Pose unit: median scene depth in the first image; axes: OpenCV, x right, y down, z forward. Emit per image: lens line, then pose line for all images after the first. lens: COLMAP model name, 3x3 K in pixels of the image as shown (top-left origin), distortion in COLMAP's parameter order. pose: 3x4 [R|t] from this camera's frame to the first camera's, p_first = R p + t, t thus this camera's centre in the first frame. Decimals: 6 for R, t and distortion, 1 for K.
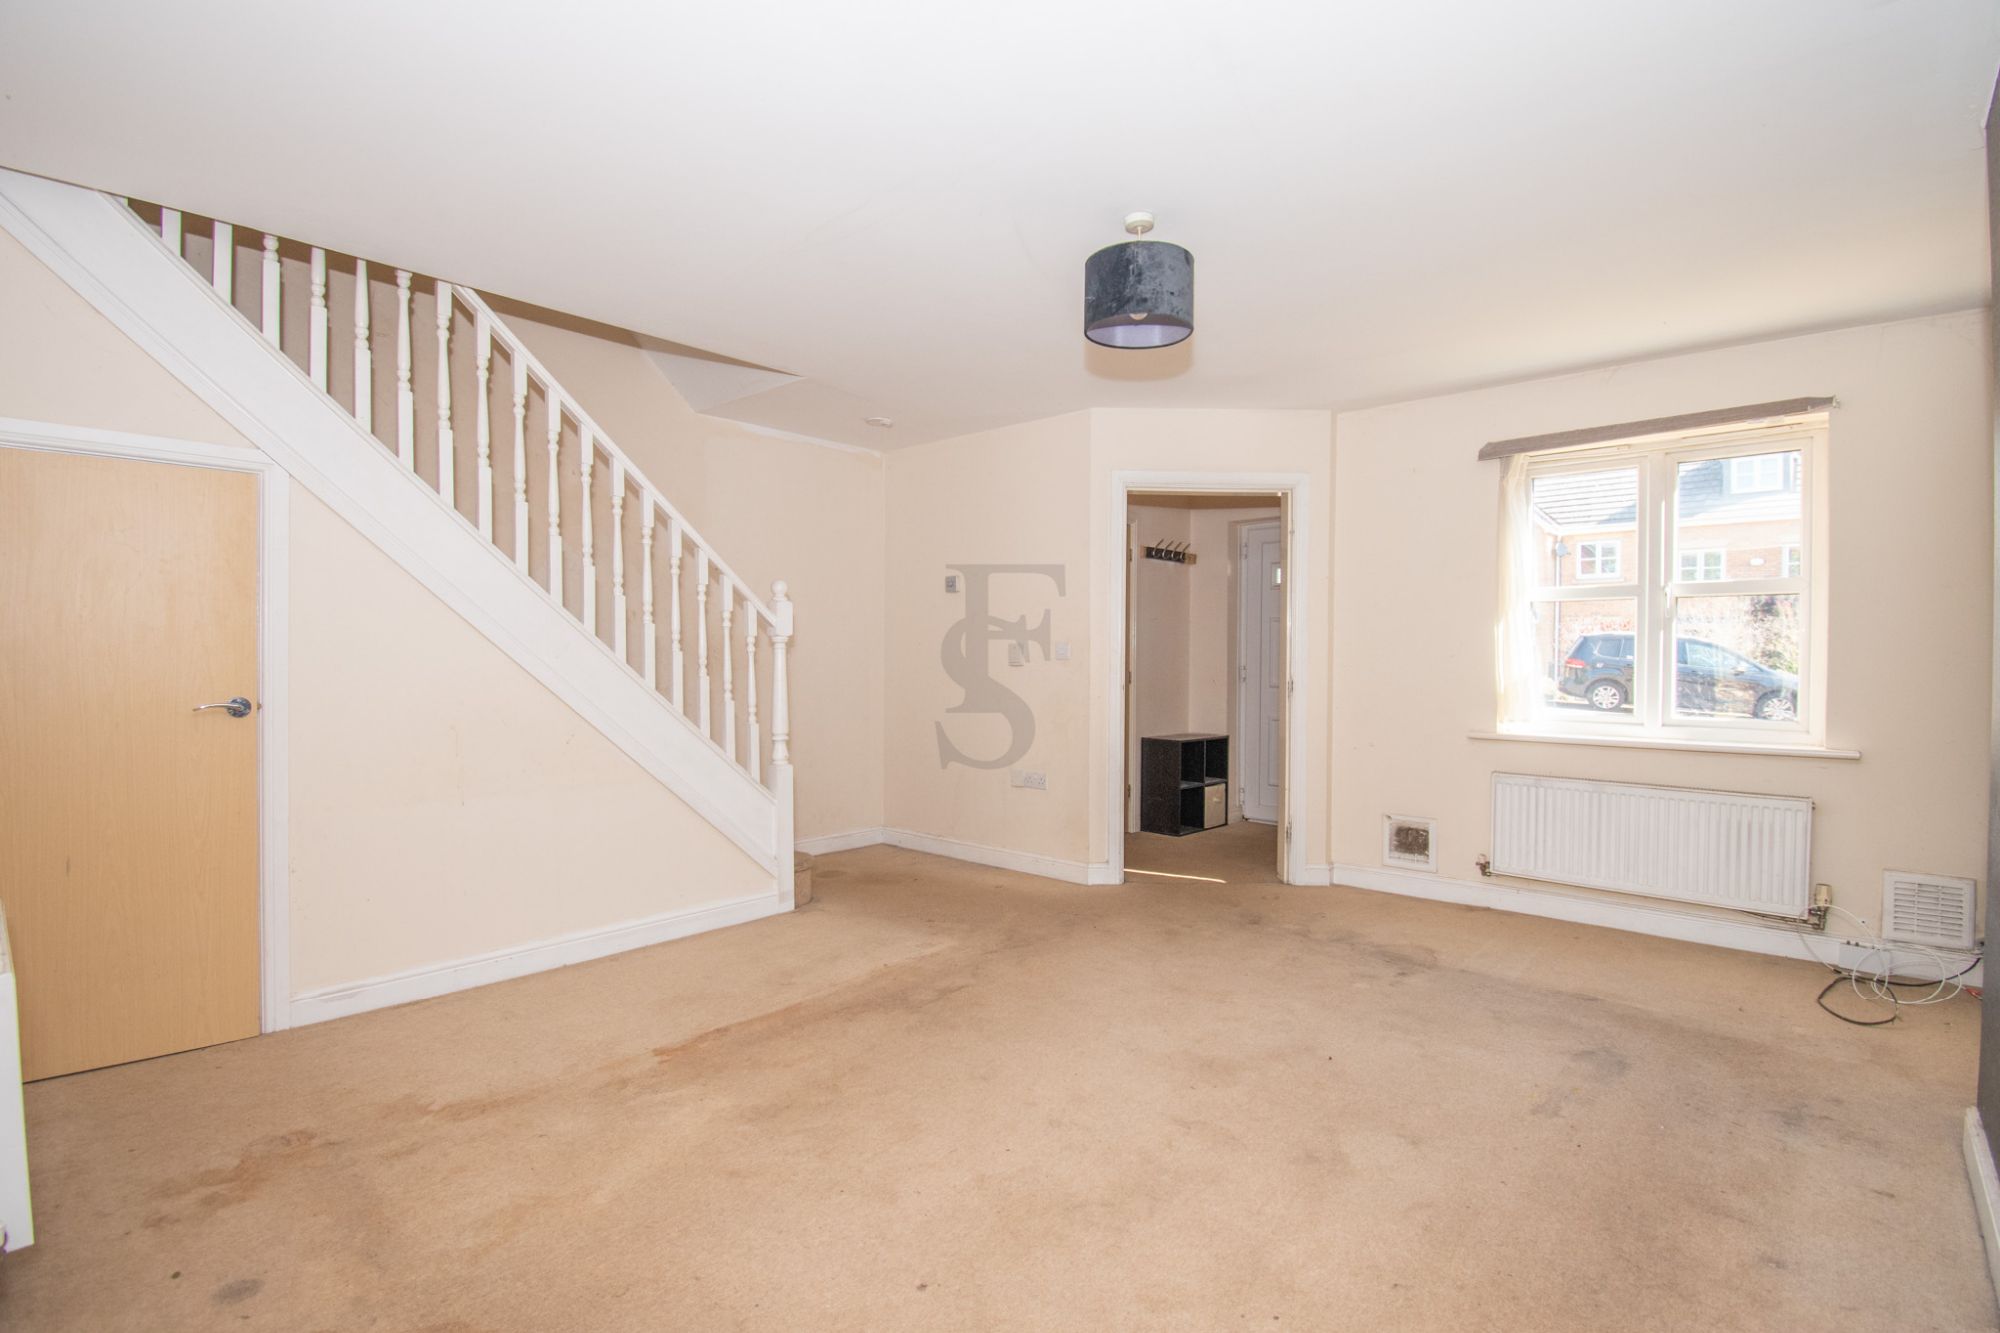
lens RADIAL K [[885.4, 0, 1015.0], [0, 885.4, 664.7], [0, 0, 1]] dist [0.018770, -0.029962]
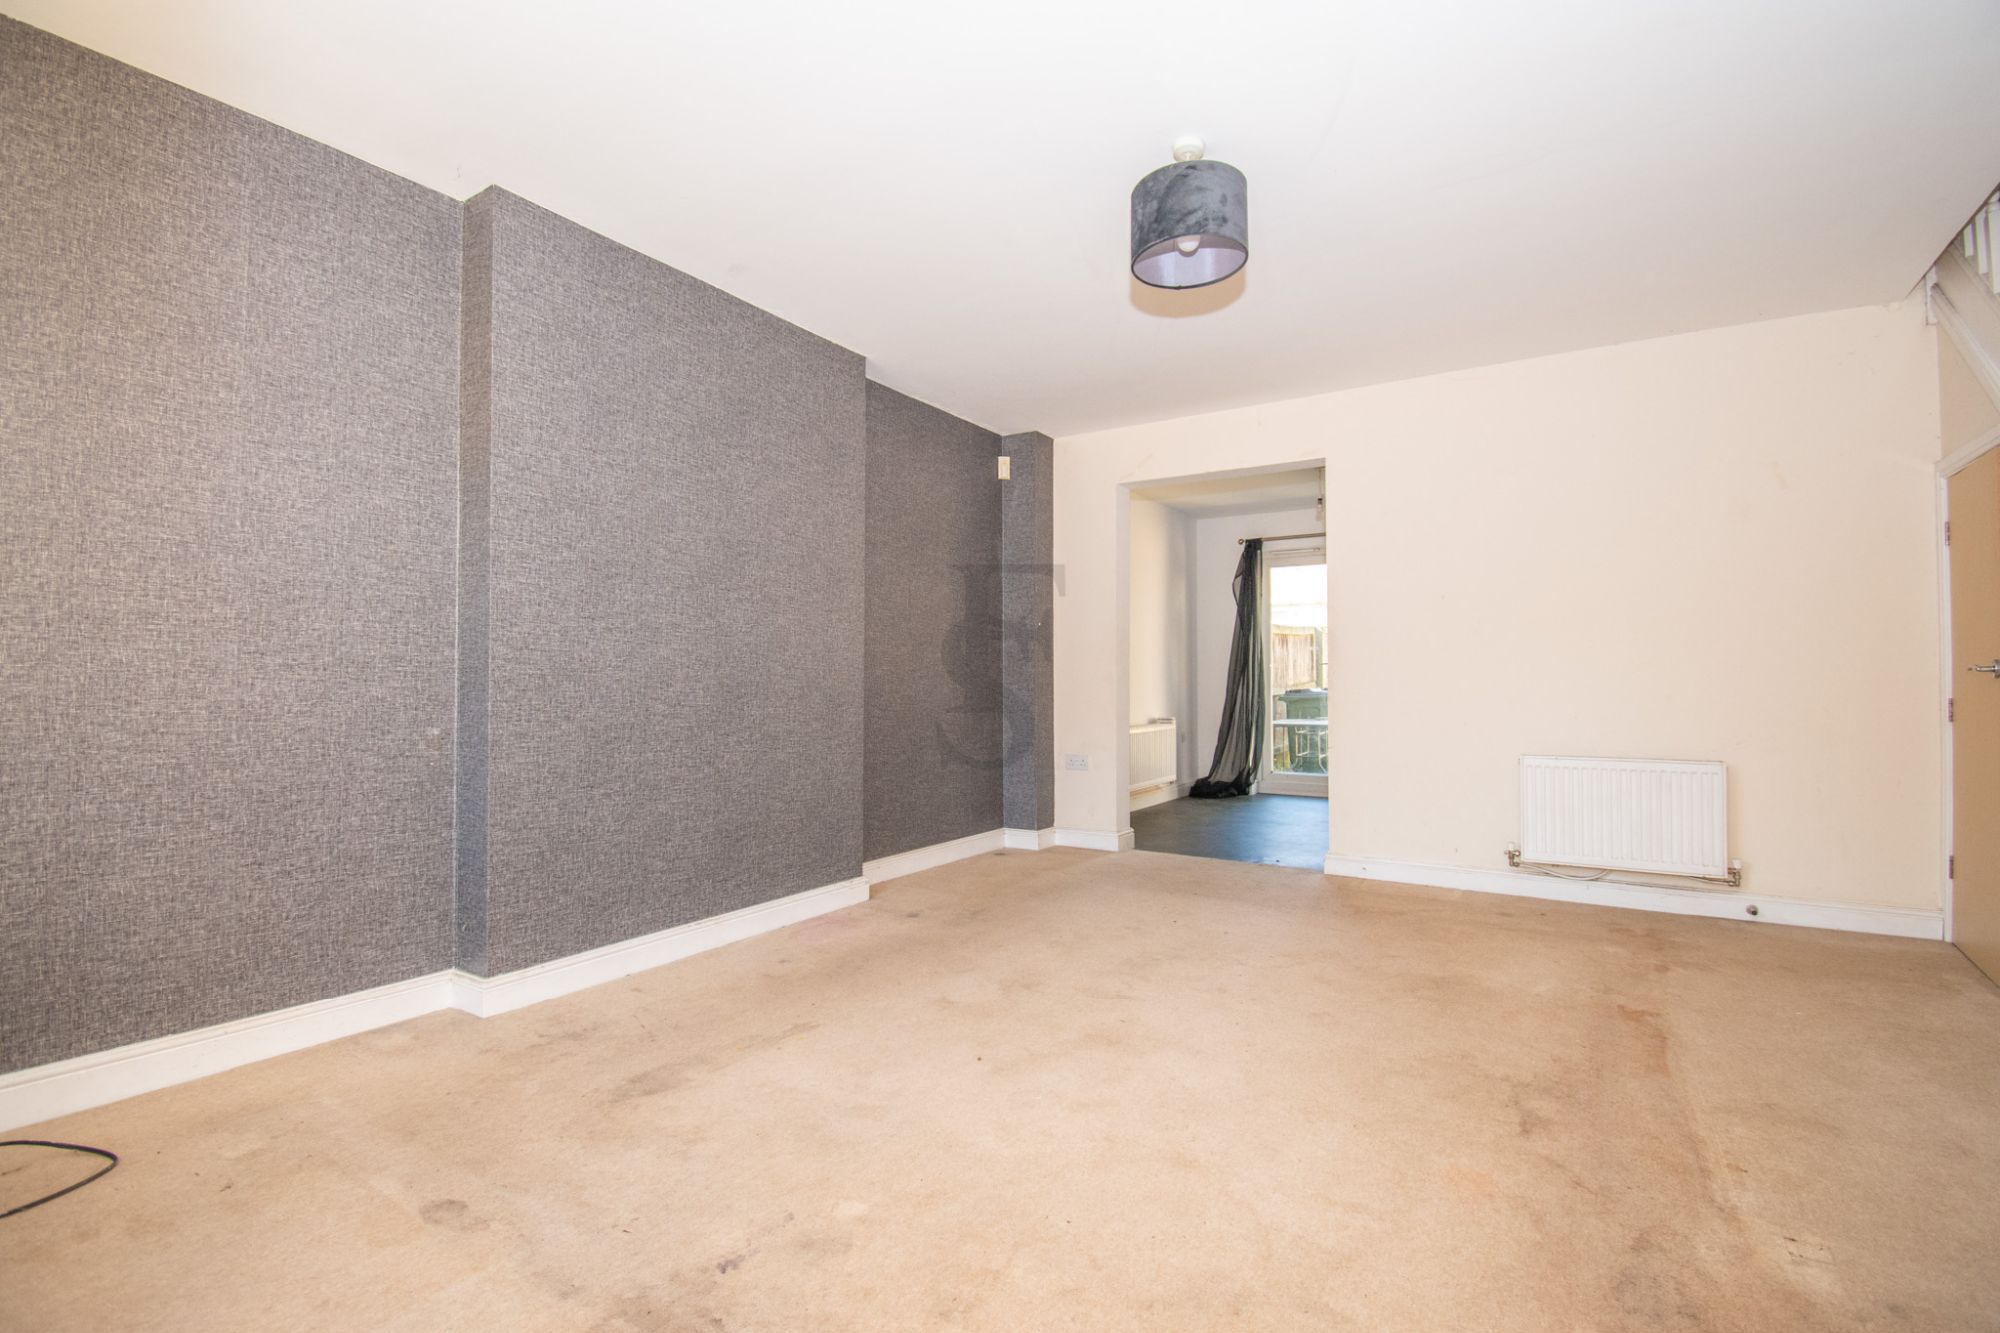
lens RADIAL K [[885.4, 0, 1015.0], [0, 885.4, 664.7], [0, 0, 1]] dist [0.018770, -0.029962]
pose [[-0.983173, -0.005348, -0.182596, 0.474239], [-0.002355, 0.999859, -0.016606, 0.067866], [0.182659, -0.015896, -0.983048, 1.844300]]
